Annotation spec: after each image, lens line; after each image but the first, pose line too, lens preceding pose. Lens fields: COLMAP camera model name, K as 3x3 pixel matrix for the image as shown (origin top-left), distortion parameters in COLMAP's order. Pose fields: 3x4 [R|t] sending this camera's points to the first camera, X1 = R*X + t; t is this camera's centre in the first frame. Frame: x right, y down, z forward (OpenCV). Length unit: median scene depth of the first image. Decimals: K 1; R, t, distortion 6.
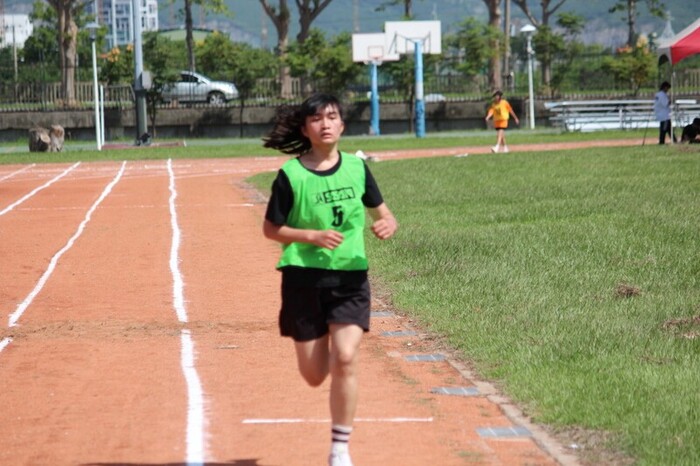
lens RADIAL K [[2968.1, 0, 329.9], [0, 2968.1, 232.1], [0, 0, 1]] dist [0.534052, 2.830175]
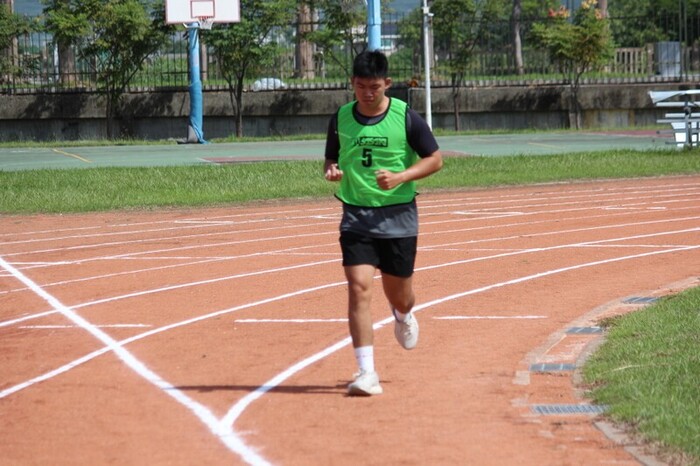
lens RADIAL K [[2592.6, 0, 350.2], [0, 2592.6, 233.5], [0, 0, 1]] dist [0.299783, 1.388561]
pose [[0.987682, -0.002333, 0.156455, -0.041631], [0.000723, 0.999946, 0.010346, -0.019607], [-0.156471, -0.010106, 0.987631, 0.473271]]
